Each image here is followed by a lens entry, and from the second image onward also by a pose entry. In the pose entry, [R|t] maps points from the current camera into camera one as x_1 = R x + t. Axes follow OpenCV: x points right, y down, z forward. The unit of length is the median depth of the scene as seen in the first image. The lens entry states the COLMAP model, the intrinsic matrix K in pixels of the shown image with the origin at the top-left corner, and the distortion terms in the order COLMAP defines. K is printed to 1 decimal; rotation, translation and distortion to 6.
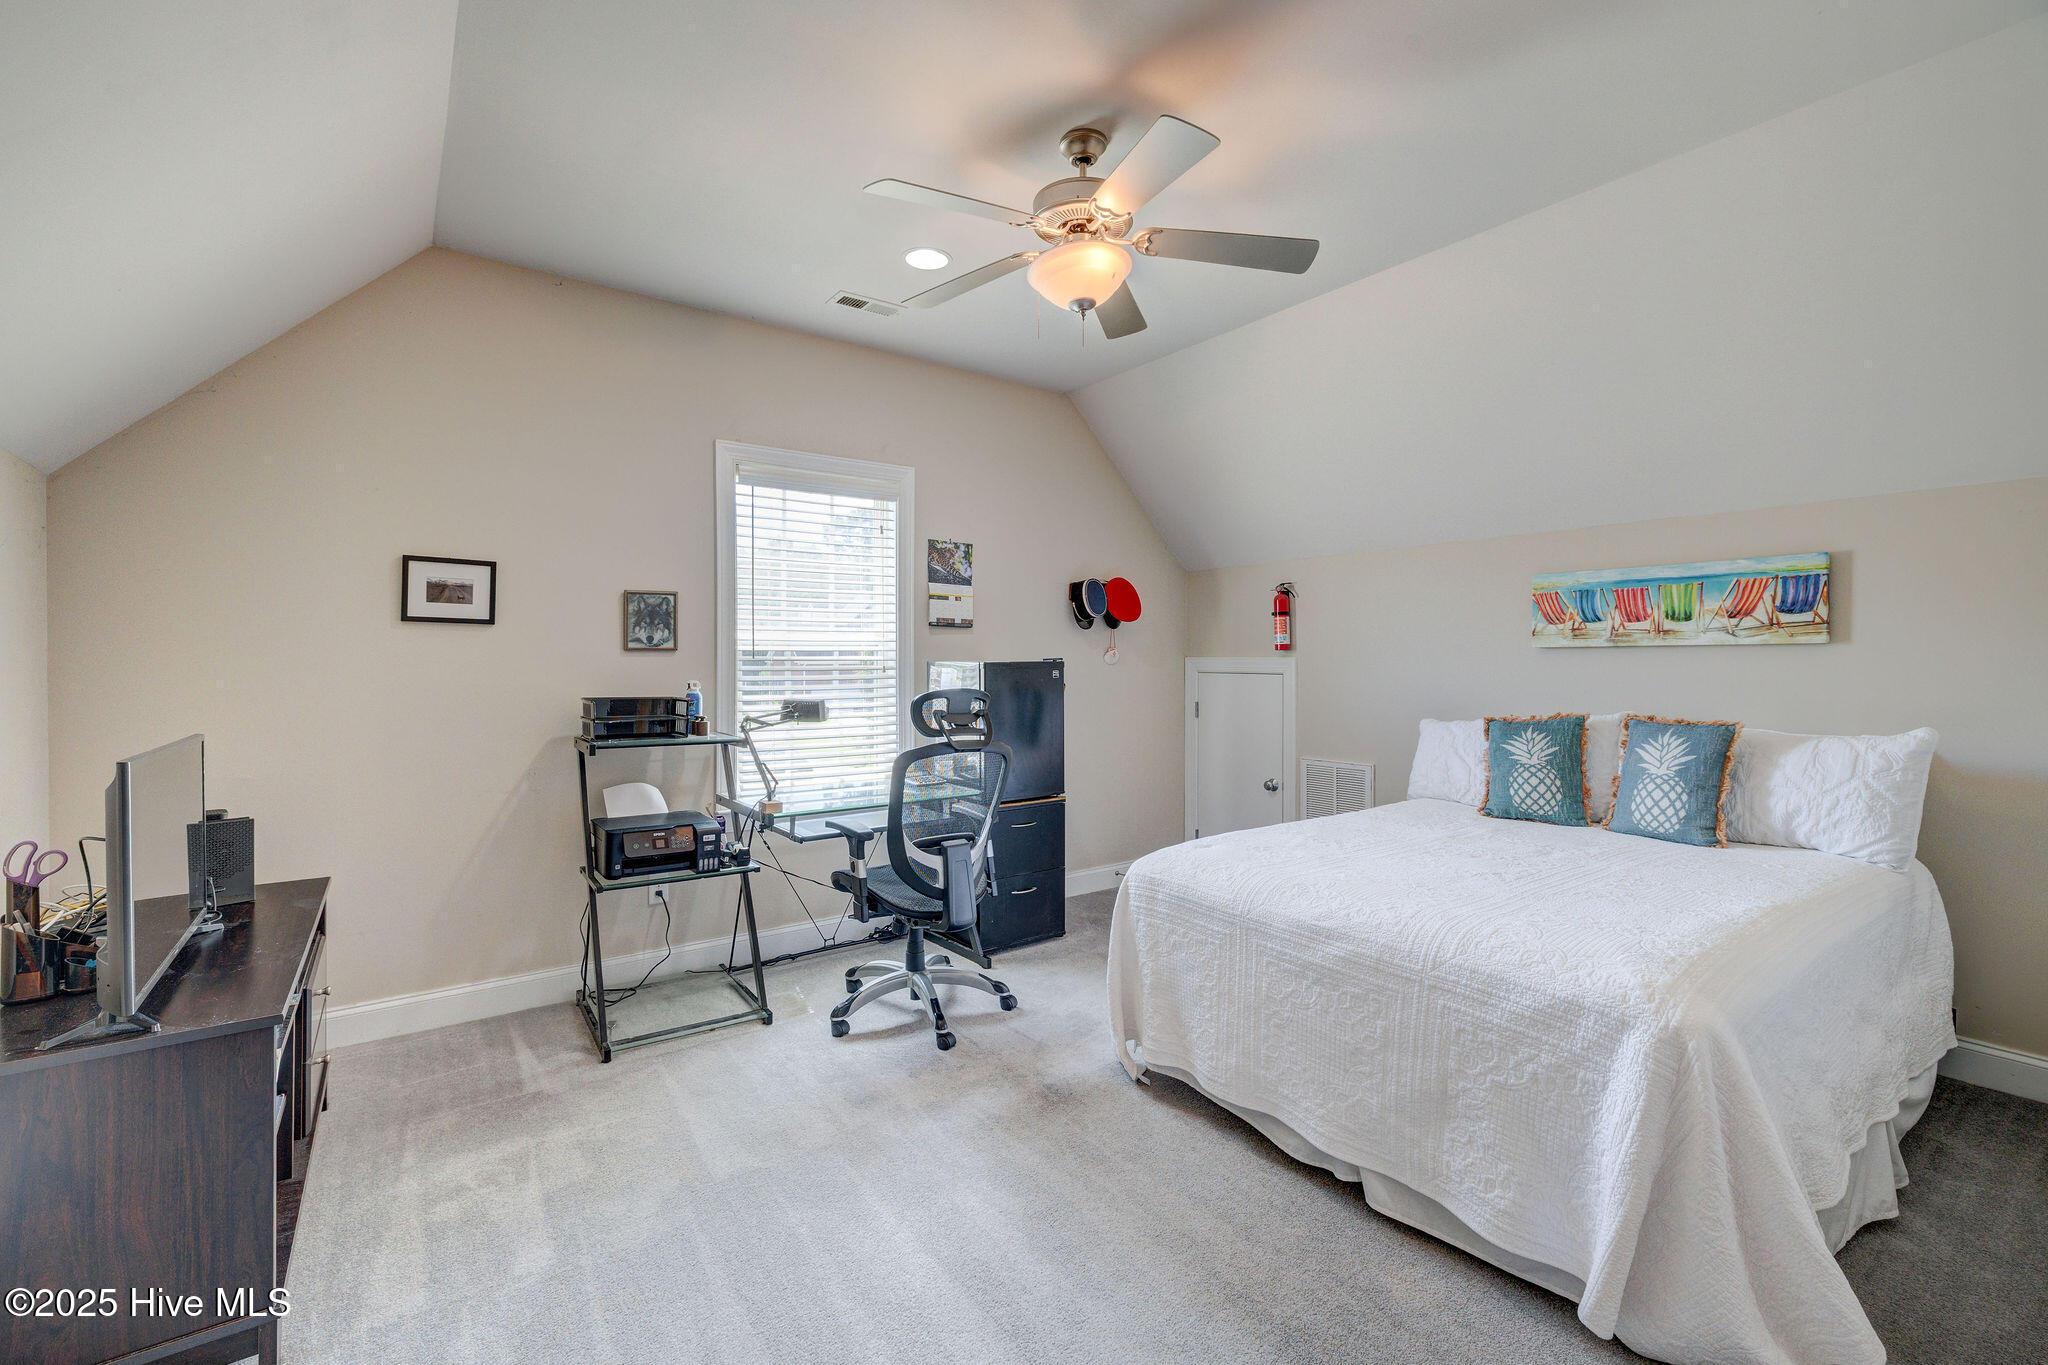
lens RADIAL K [[892.6, 0, 1010.8], [0, 892.6, 668.8], [0, 0, 1]] dist [-0.002870, 0.000111]
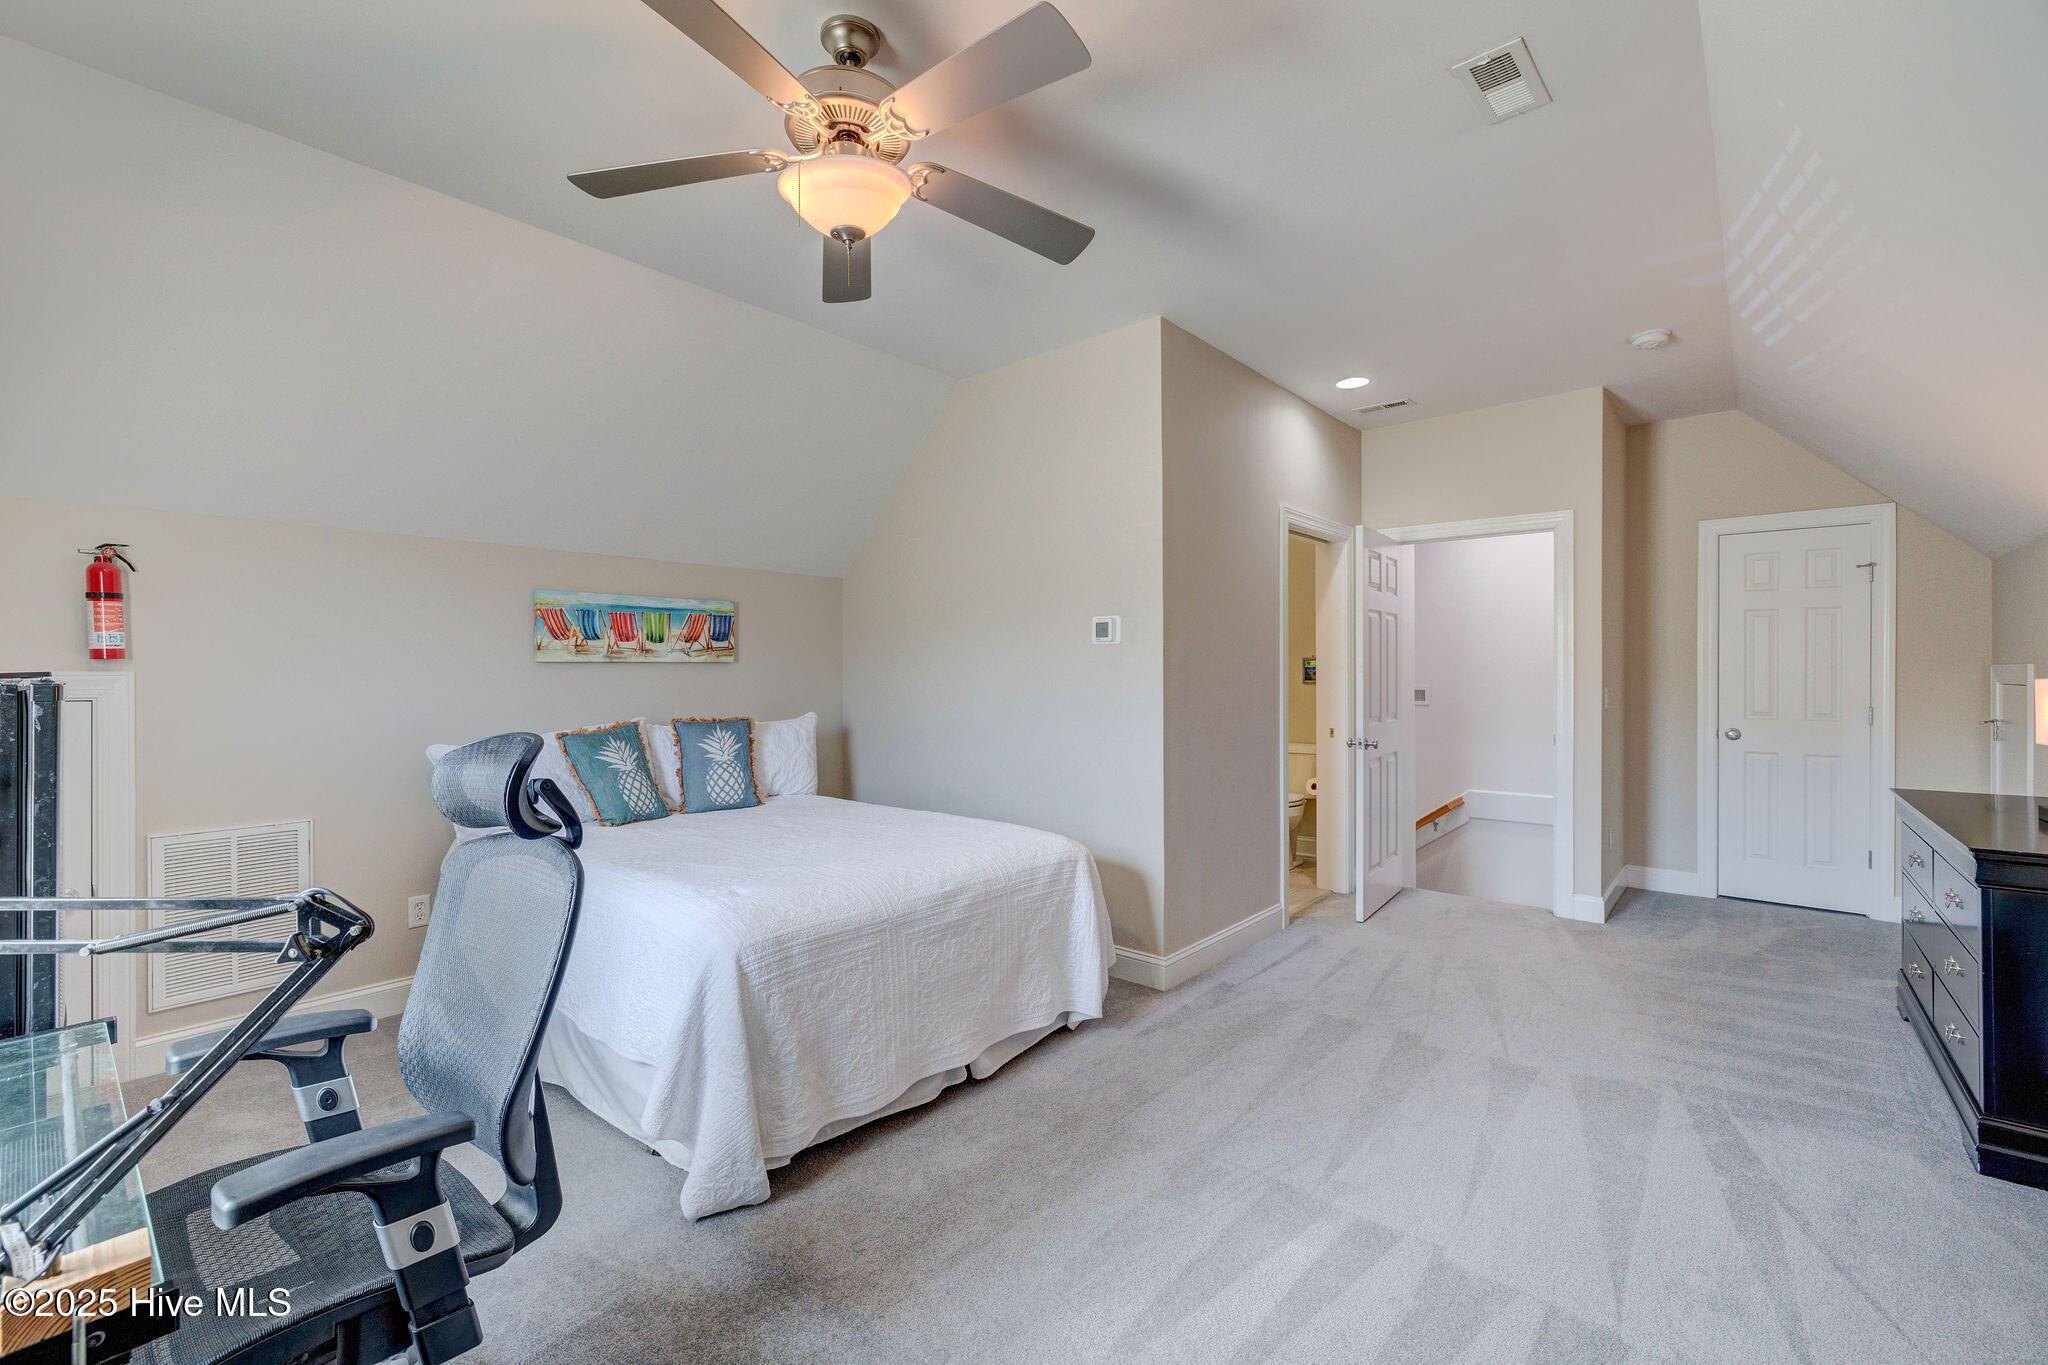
lens RADIAL K [[892.6, 0, 1010.8], [0, 892.6, 668.8], [0, 0, 1]] dist [-0.002870, 0.000111]
pose [[-0.262782, 0.002286, 0.964853, -0.631412], [0.011528, 0.999933, 0.000770, -0.012661], [-0.964786, 0.011326, -0.262791, 0.904084]]
